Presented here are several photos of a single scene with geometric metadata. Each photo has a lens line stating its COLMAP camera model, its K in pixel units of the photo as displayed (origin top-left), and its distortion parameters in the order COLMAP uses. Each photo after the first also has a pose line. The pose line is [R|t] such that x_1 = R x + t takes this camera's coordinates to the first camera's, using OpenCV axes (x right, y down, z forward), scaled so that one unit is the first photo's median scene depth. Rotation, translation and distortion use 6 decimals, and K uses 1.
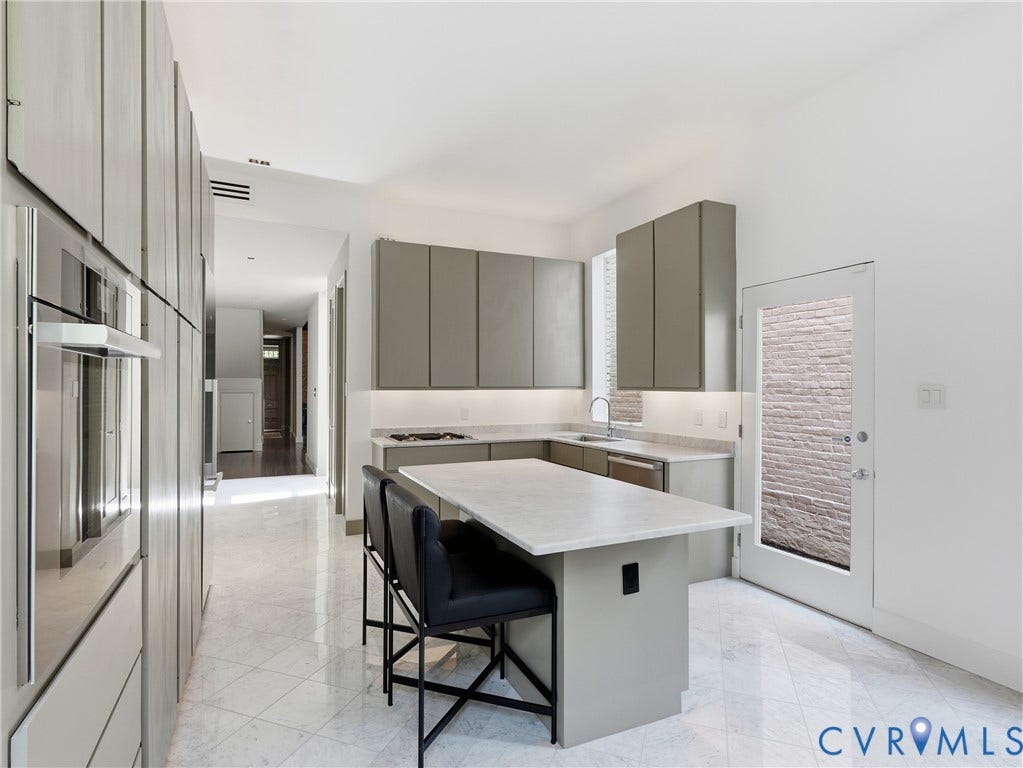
lens RADIAL K [[540.4, 0, 506.9], [0, 540.4, 390.5], [0, 0, 1]] dist [0.010534, 0.000306]
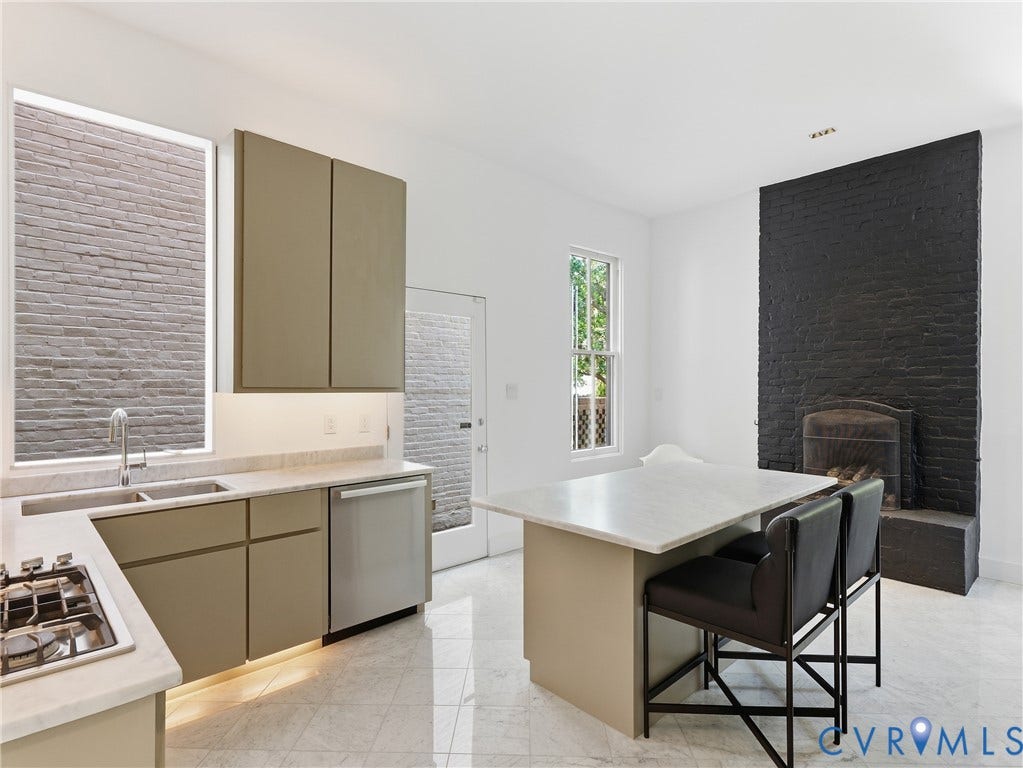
lens RADIAL K [[540.4, 0, 506.9], [0, 540.4, 390.5], [0, 0, 1]] dist [0.010534, 0.000306]
pose [[-0.326837, -0.009391, 0.945034, -0.466768], [0.005328, 0.999916, 0.011780, -0.008810], [-0.945066, 0.008885, -0.326759, 0.953679]]
